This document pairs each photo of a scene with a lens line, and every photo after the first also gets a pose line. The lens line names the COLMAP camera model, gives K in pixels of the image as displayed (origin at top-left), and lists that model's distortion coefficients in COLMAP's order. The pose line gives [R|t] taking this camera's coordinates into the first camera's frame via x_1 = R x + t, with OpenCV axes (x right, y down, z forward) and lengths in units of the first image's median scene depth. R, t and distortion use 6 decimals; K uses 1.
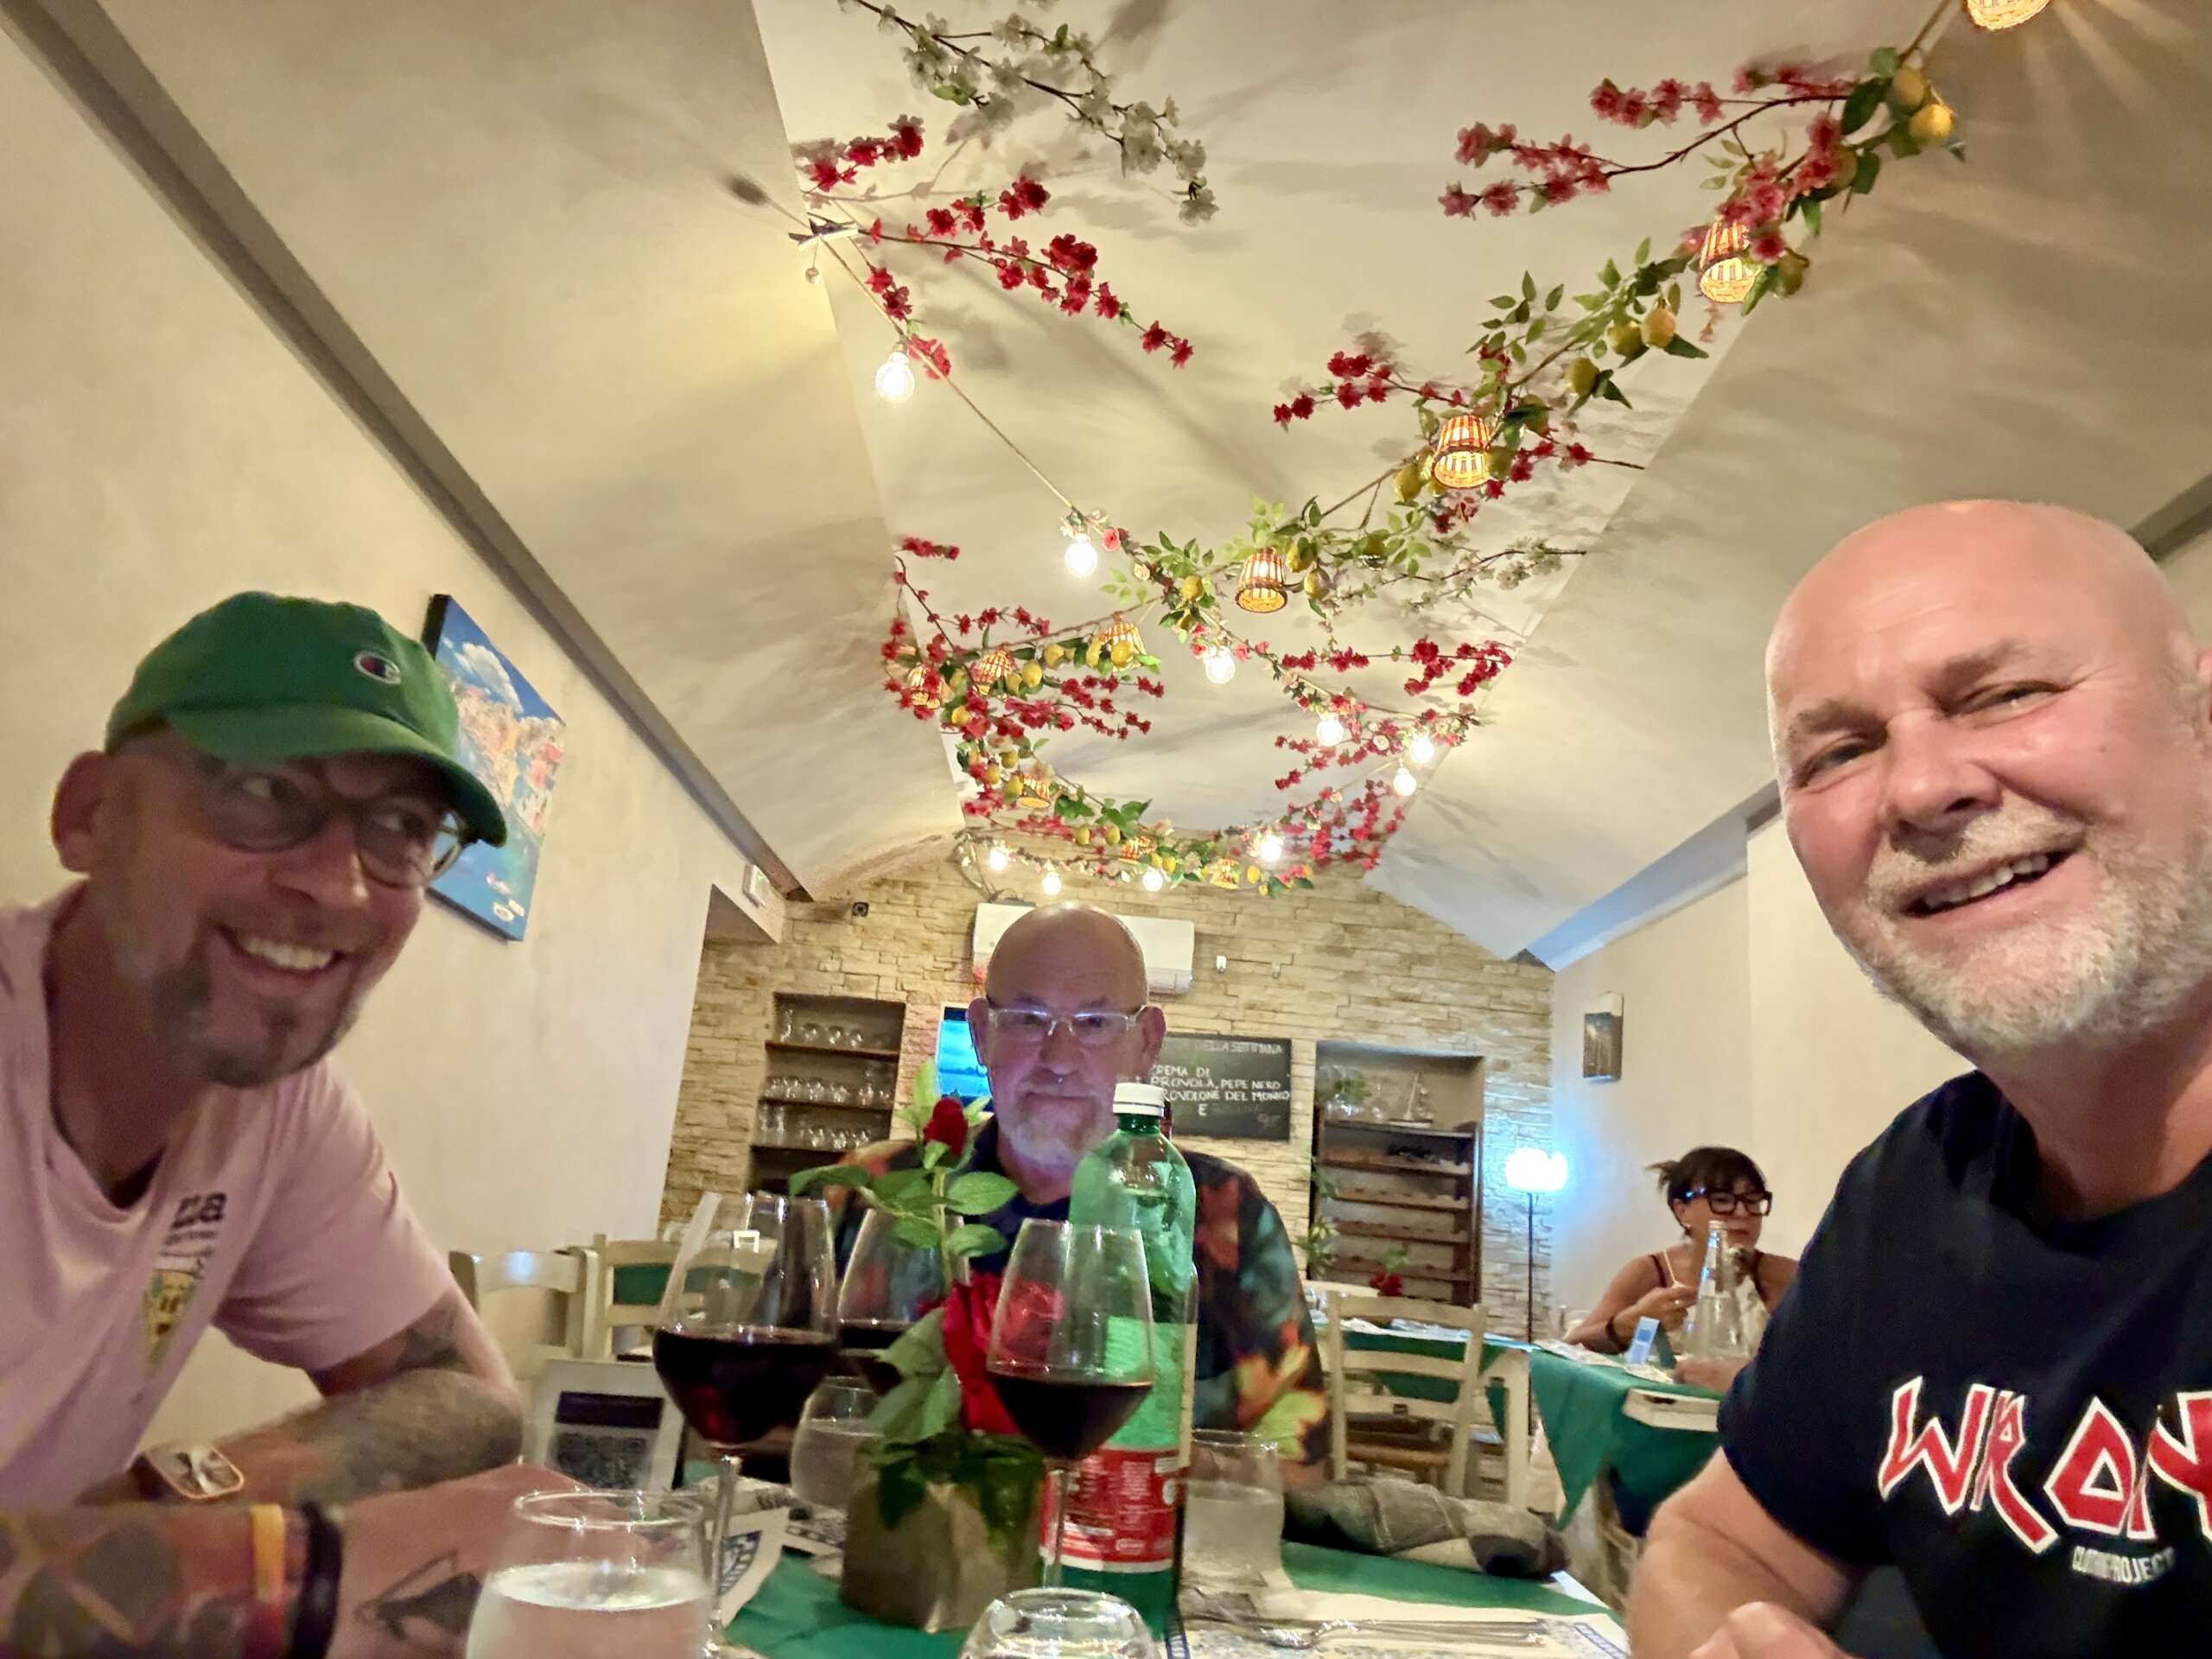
lens RADIAL K [[1575.5, 0, 1133.5], [0, 1575.5, 832.8], [0, 0, 1]] dist [0.120681, -0.000749]
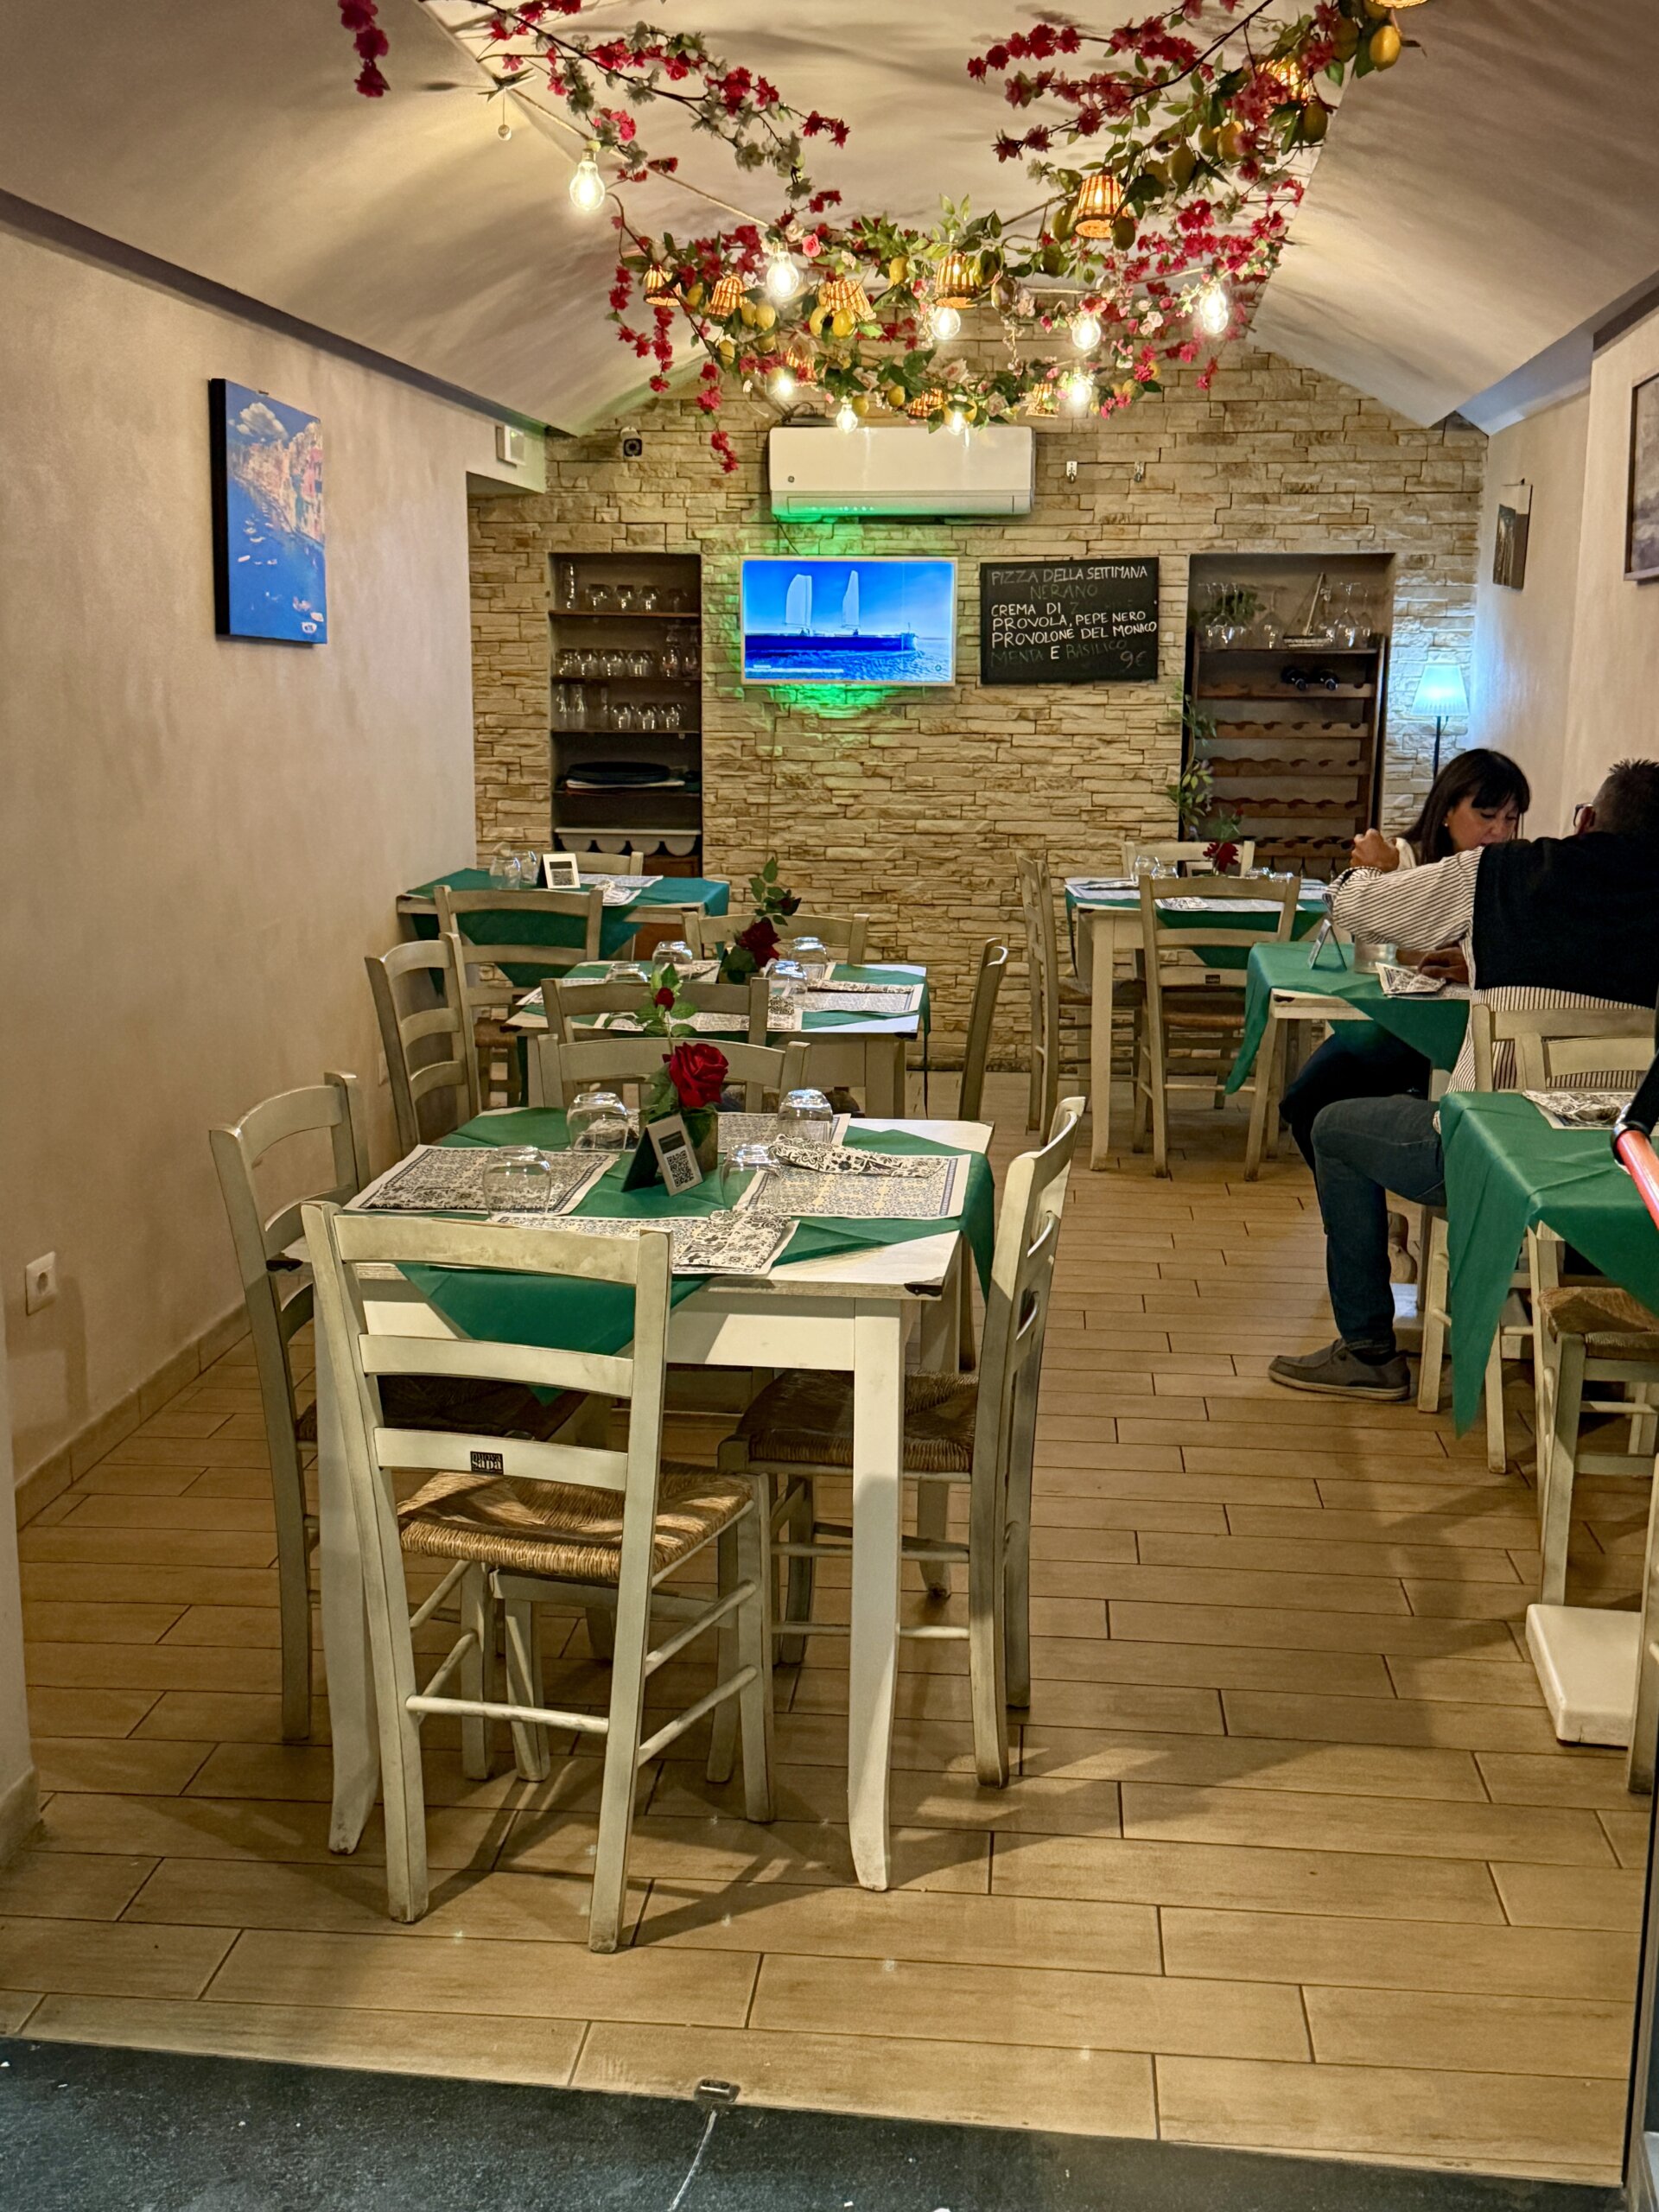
lens RADIAL K [[2496.8, 0, 829.5], [0, 2496.8, 1106.0], [0, 0, 1]] dist [-0.000214, -0.008542]
pose [[0.989397, -0.059312, -0.132570, 0.085536], [0.108515, 0.908578, 0.403374, -0.157480], [0.096525, -0.413483, 0.905381, -0.333471]]
